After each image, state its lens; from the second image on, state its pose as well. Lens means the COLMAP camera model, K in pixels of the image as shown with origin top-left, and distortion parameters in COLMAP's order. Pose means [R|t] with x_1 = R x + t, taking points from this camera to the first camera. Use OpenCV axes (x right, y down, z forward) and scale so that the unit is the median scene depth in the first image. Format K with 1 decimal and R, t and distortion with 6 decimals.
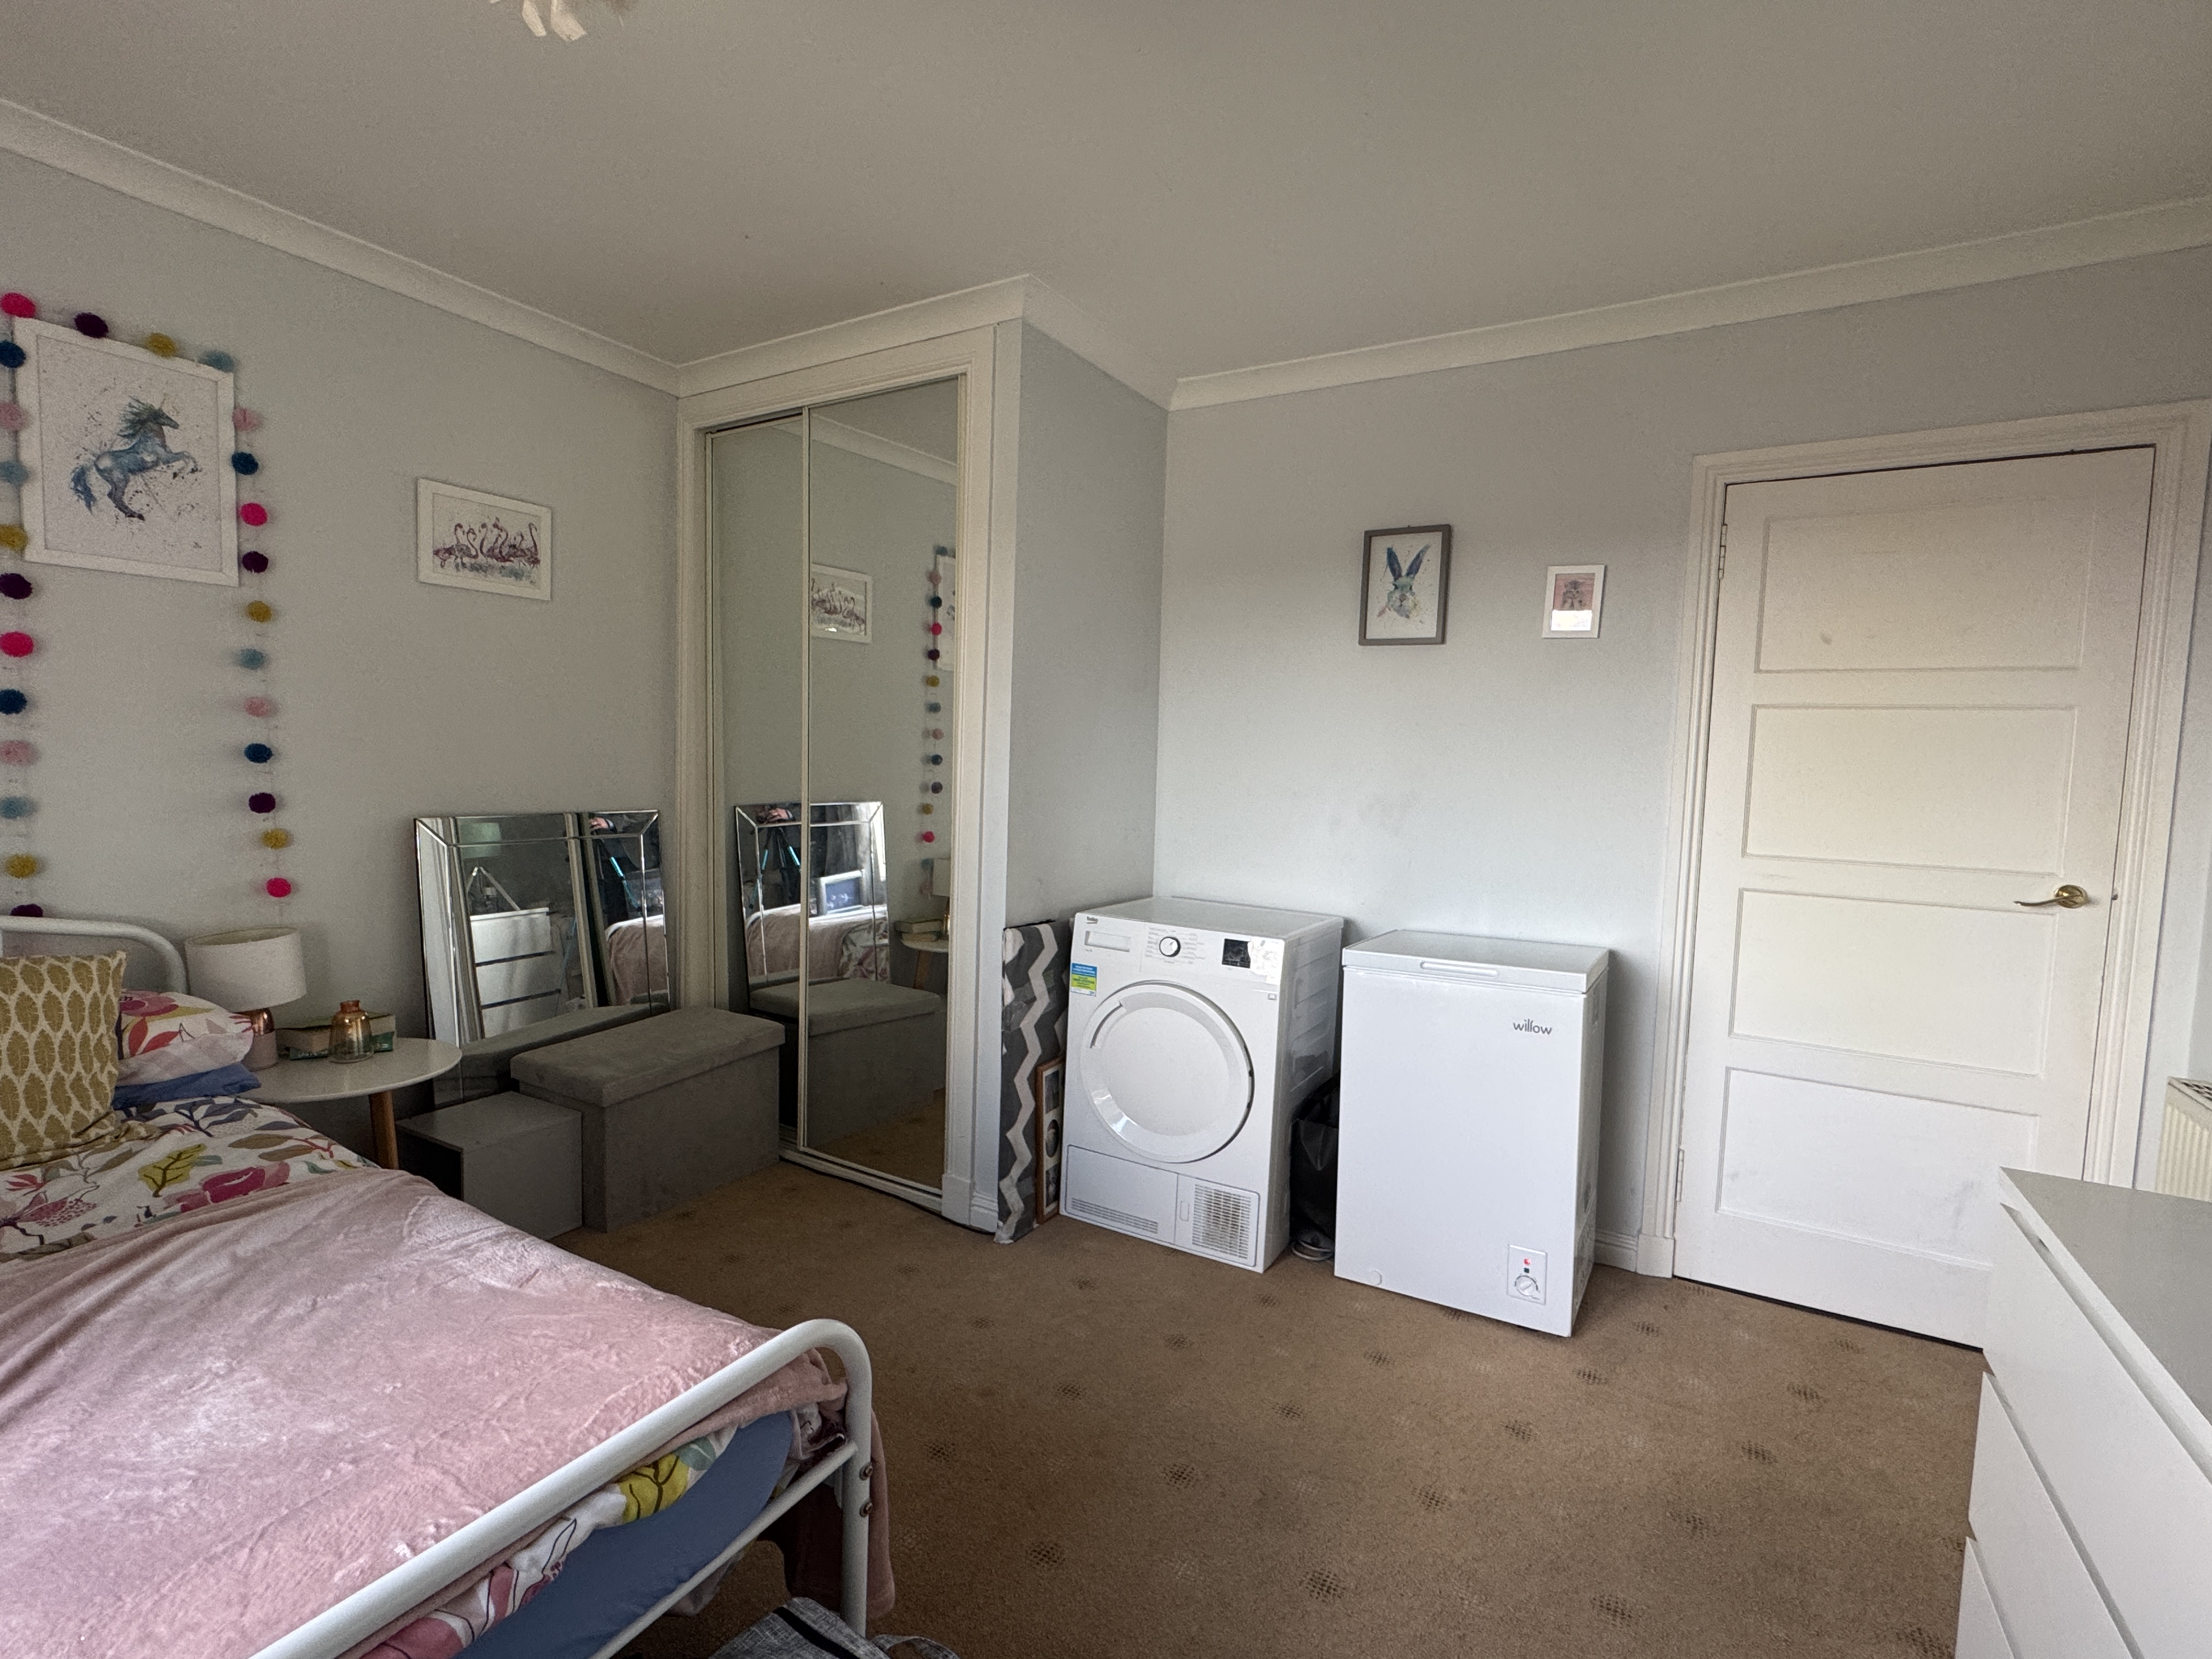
lens RADIAL K [[1040.6, 0, 1094.0], [0, 1040.6, 831.3], [0, 0, 1]] dist [0.005796, 0.000575]
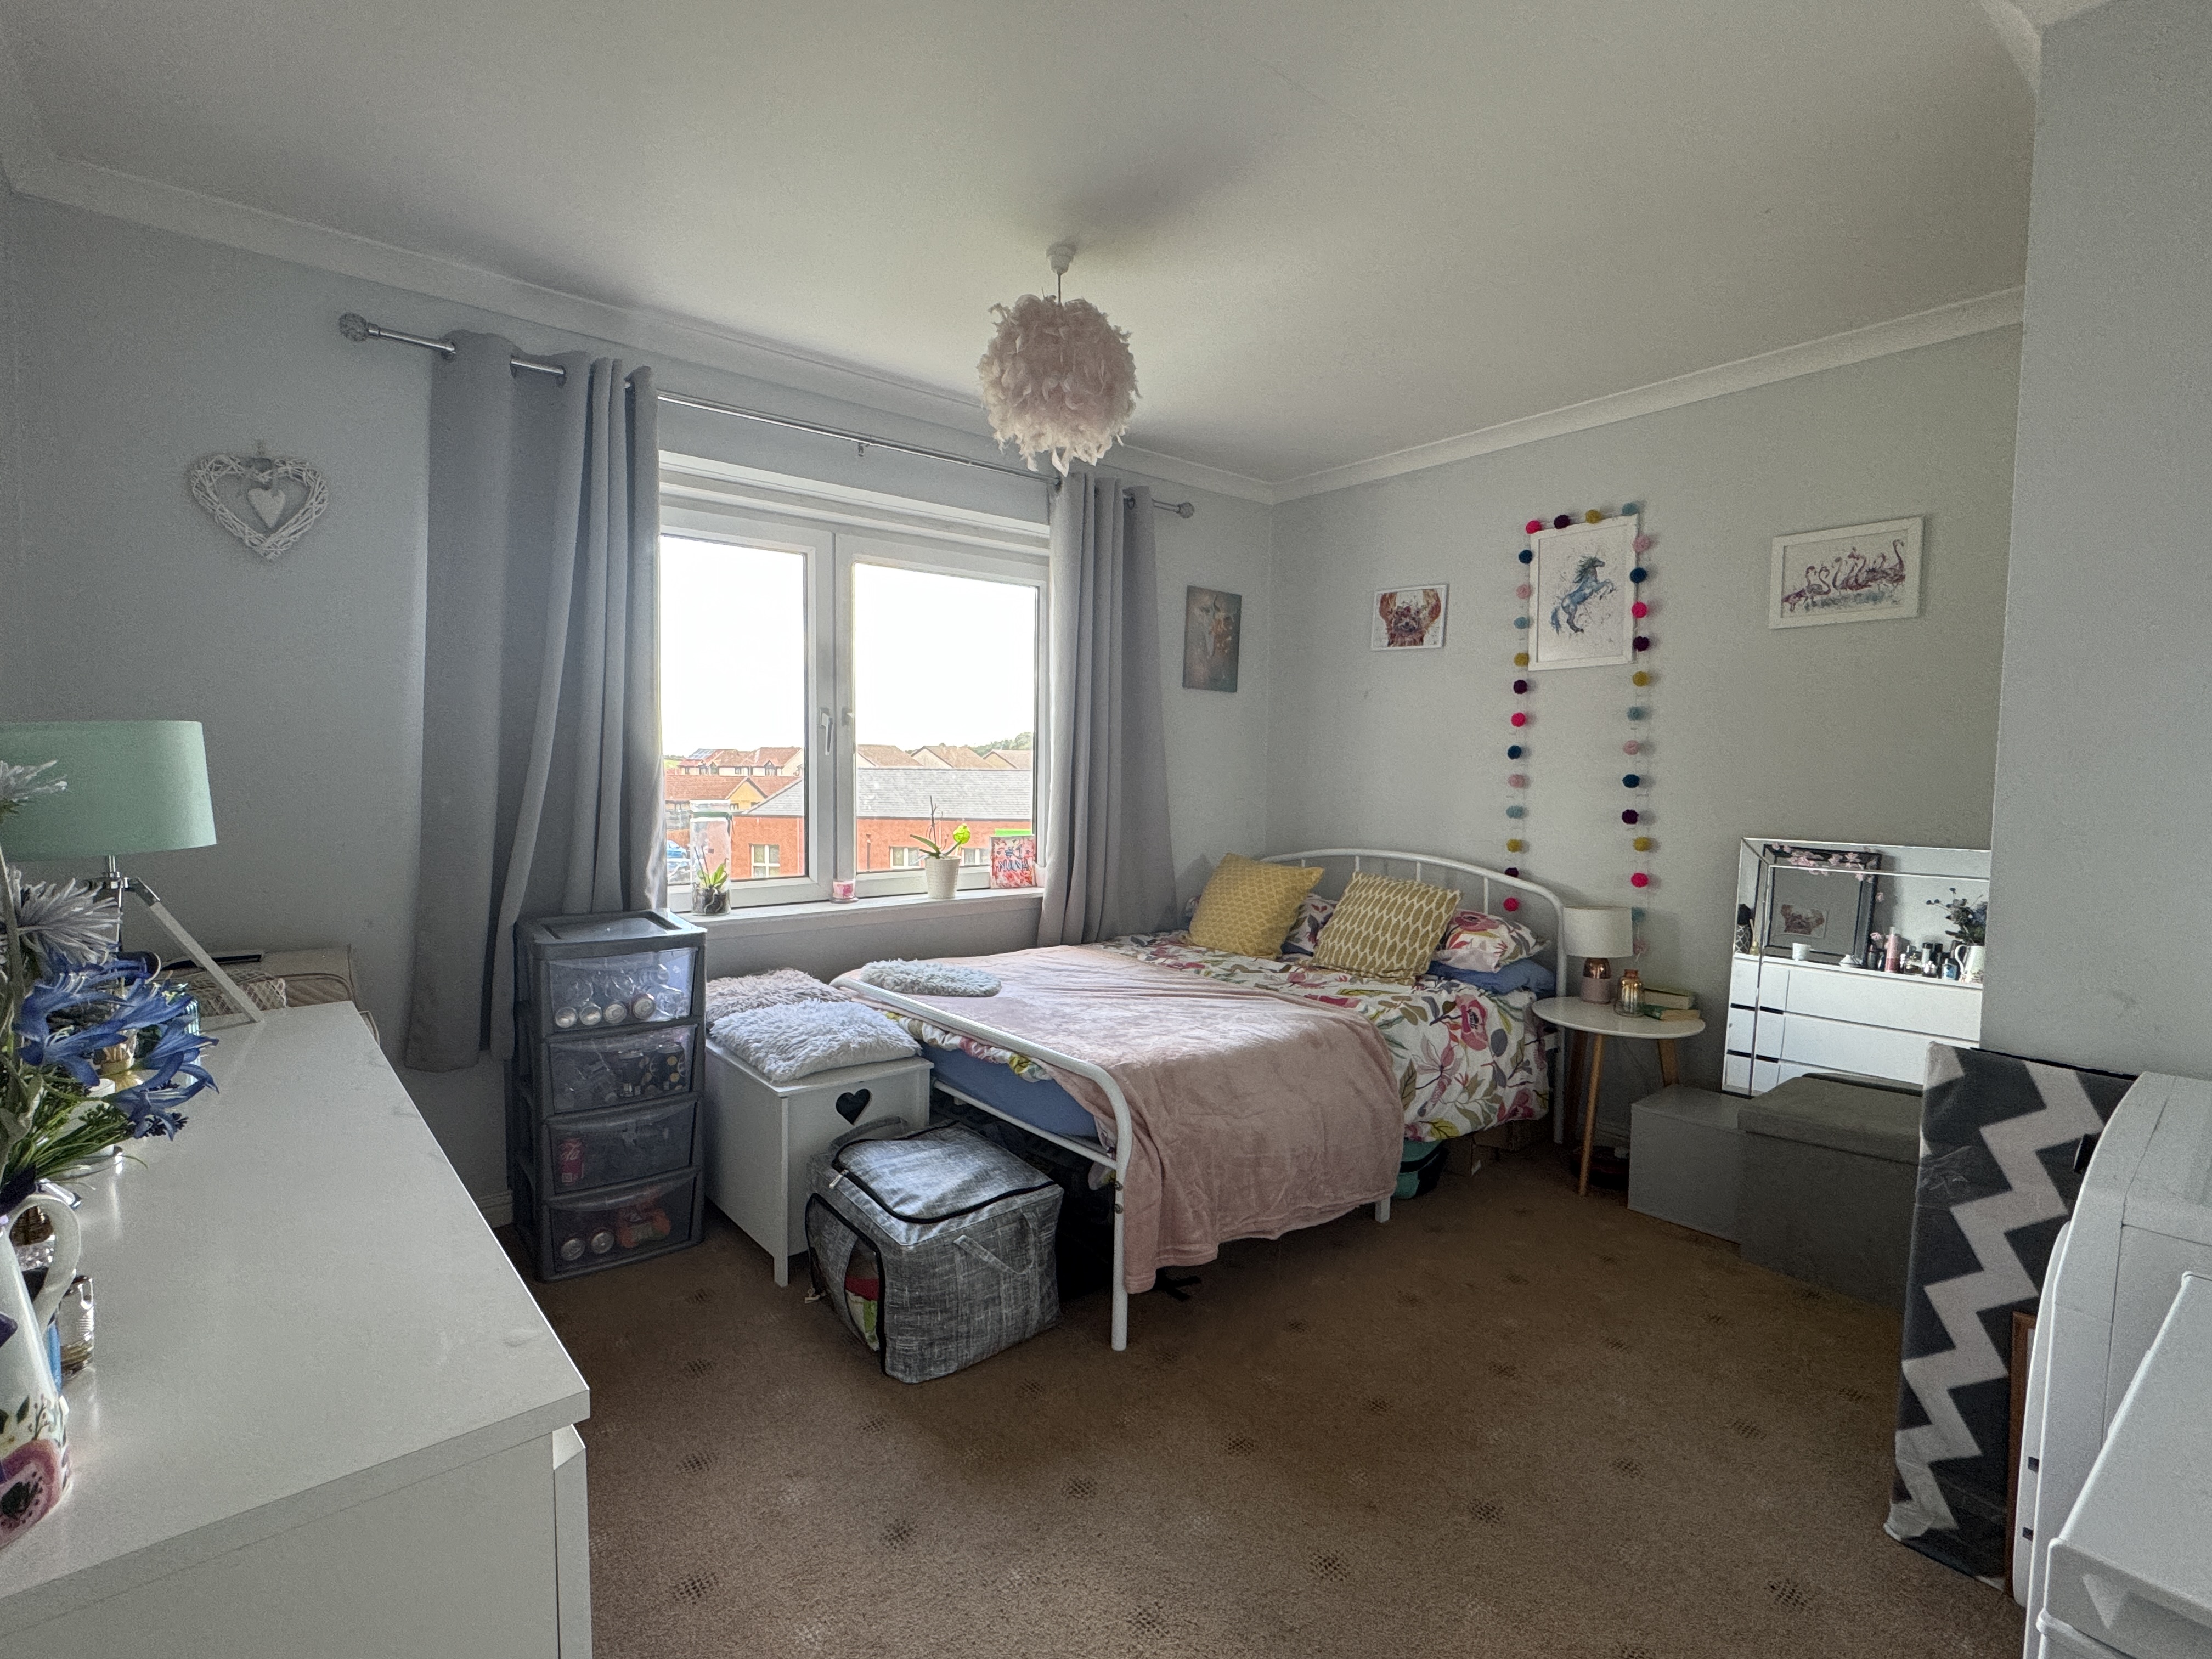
lens RADIAL K [[1040.6, 0, 1098.8], [0, 1040.6, 833.6], [0, 0, 1]] dist [0.005796, 0.000575]
pose [[-0.332937, 0.028500, -0.942518, 0.745137], [-0.088308, 0.994208, 0.061257, -0.027518], [0.938805, 0.103626, -0.328491, 0.799033]]
